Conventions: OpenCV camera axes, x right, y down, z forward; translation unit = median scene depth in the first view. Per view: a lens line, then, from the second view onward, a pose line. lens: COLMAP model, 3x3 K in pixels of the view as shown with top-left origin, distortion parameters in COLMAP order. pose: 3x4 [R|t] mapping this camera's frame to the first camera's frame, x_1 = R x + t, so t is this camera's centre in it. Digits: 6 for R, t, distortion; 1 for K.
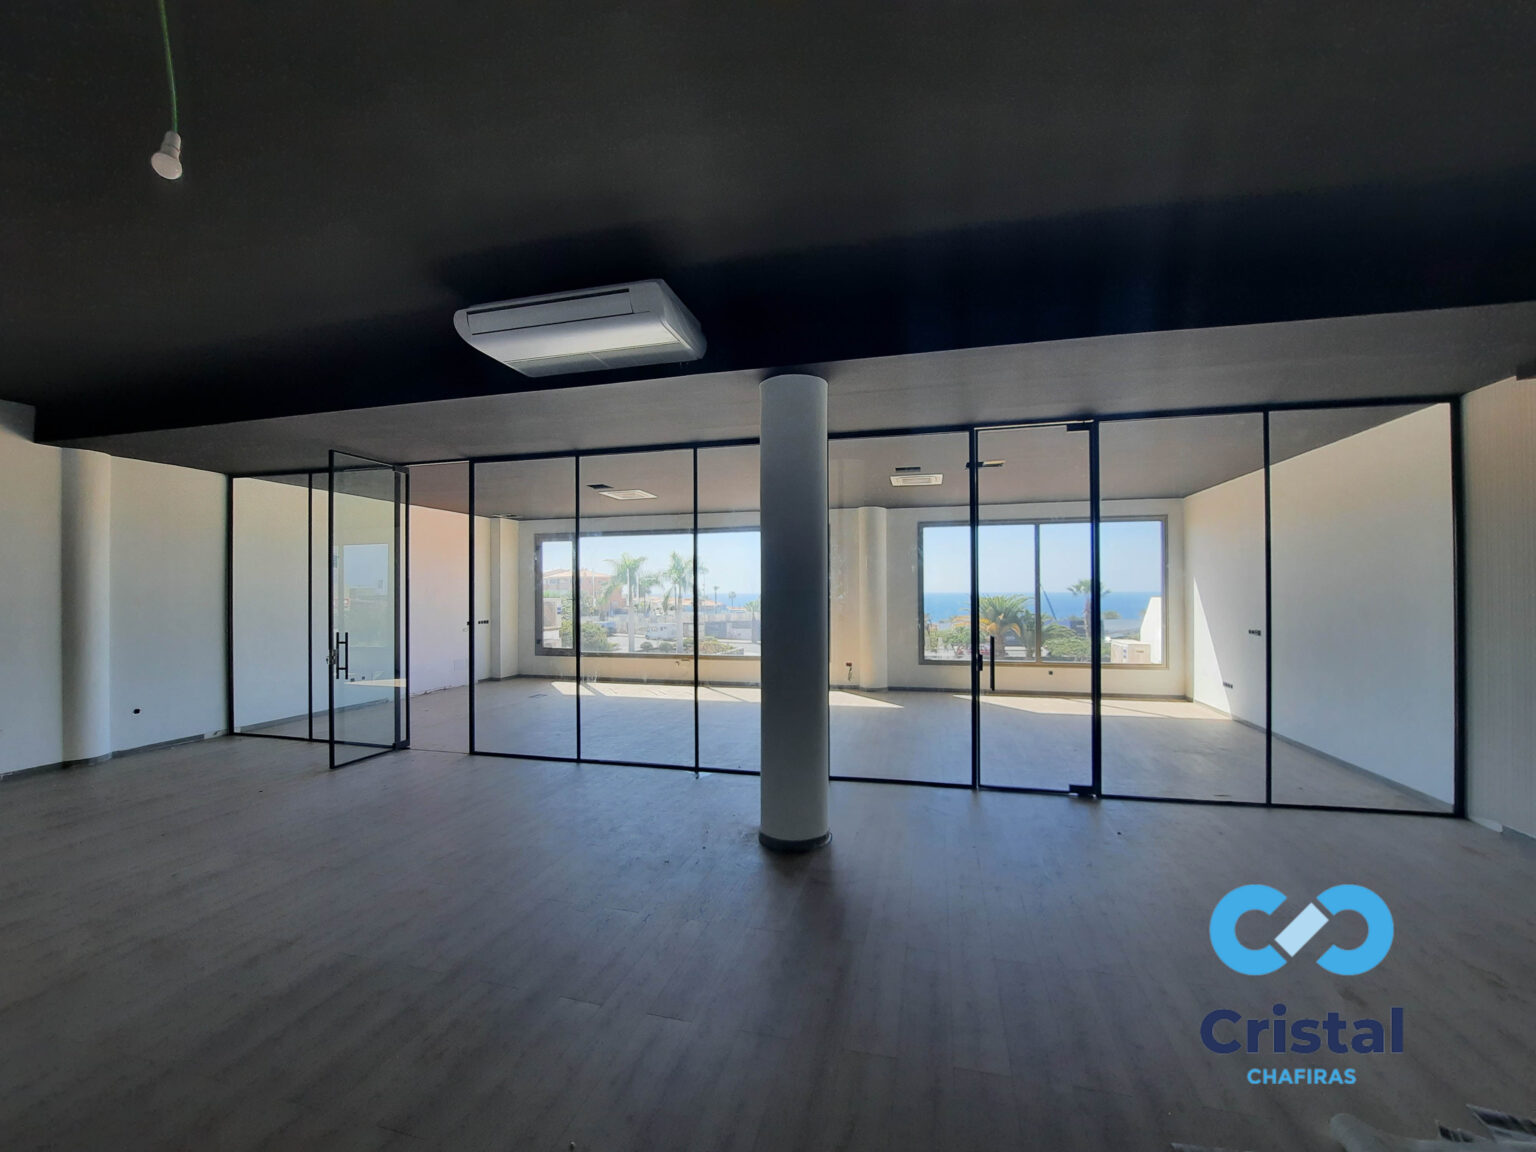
lens RADIAL K [[616.6, 0, 769.9], [0, 616.6, 591.5], [0, 0, 1]] dist [-0.014512, 0.000258]
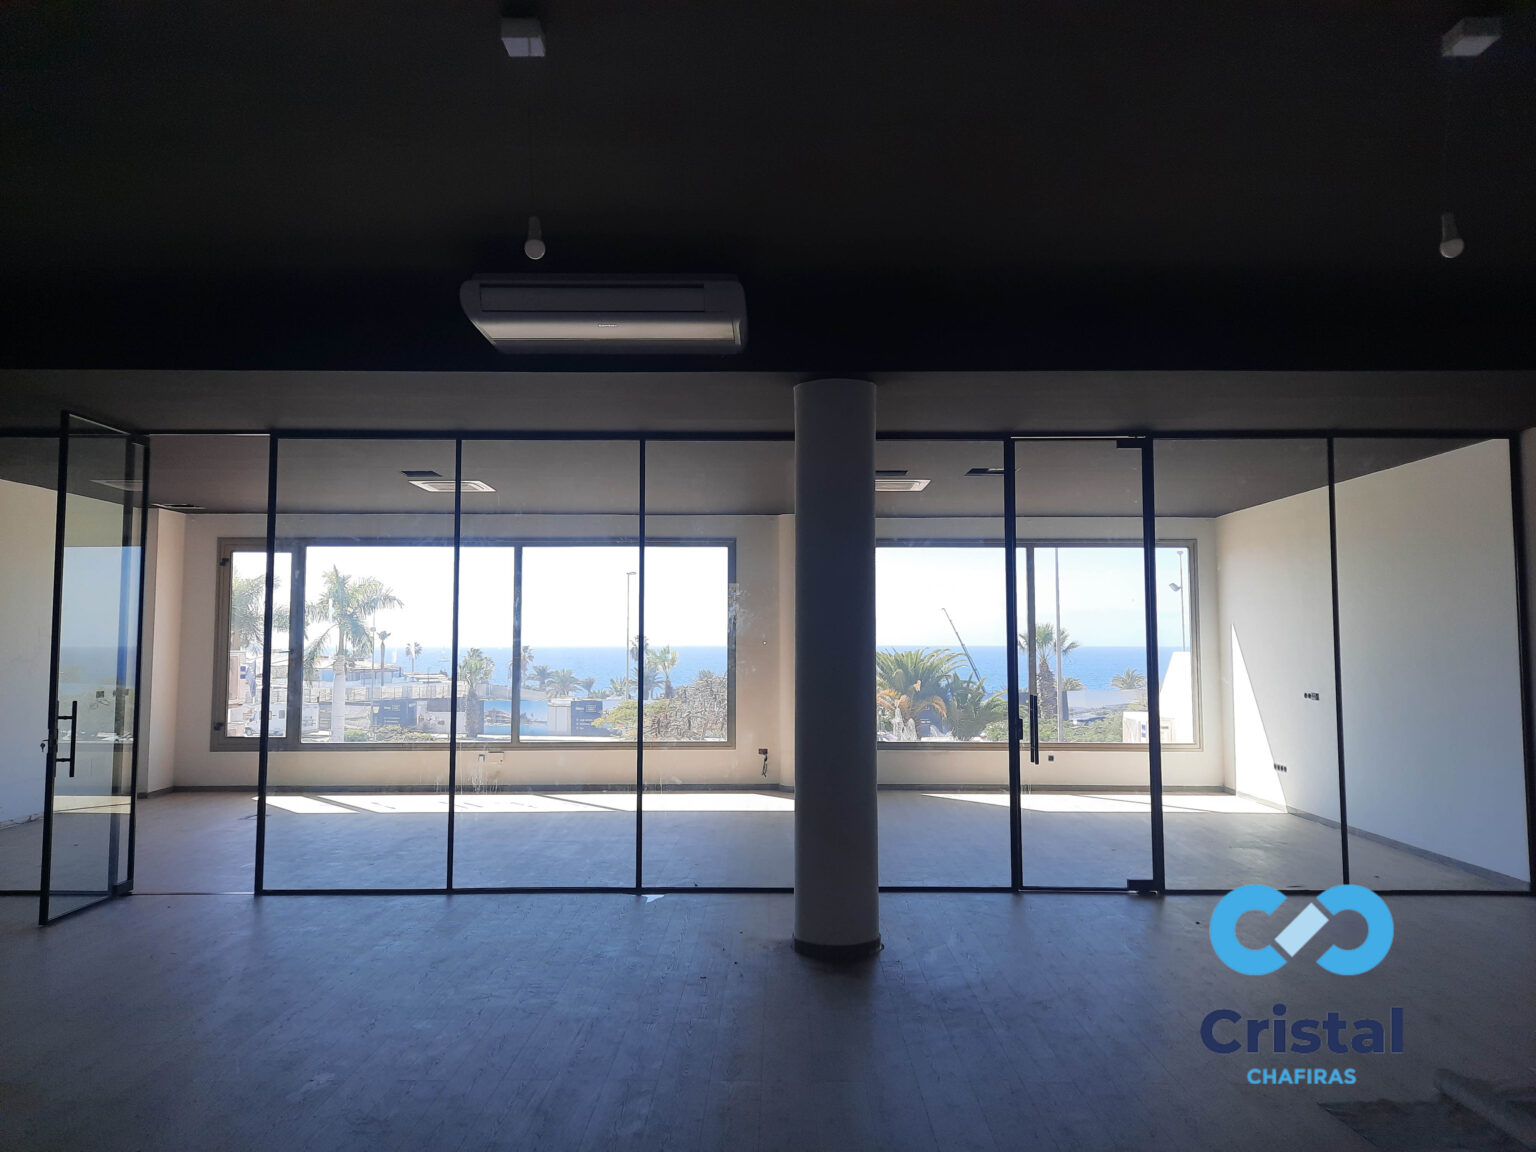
lens RADIAL K [[1116.8, 0, 768.0], [0, 1116.8, 576.0], [0, 0, 1]] dist [0.041814, -0.001699]
pose [[0.970001, 0.020186, 0.242262, -0.292568], [-0.005786, 0.998181, -0.060004, 0.004800], [-0.243032, 0.056802, 0.968354, -0.297755]]
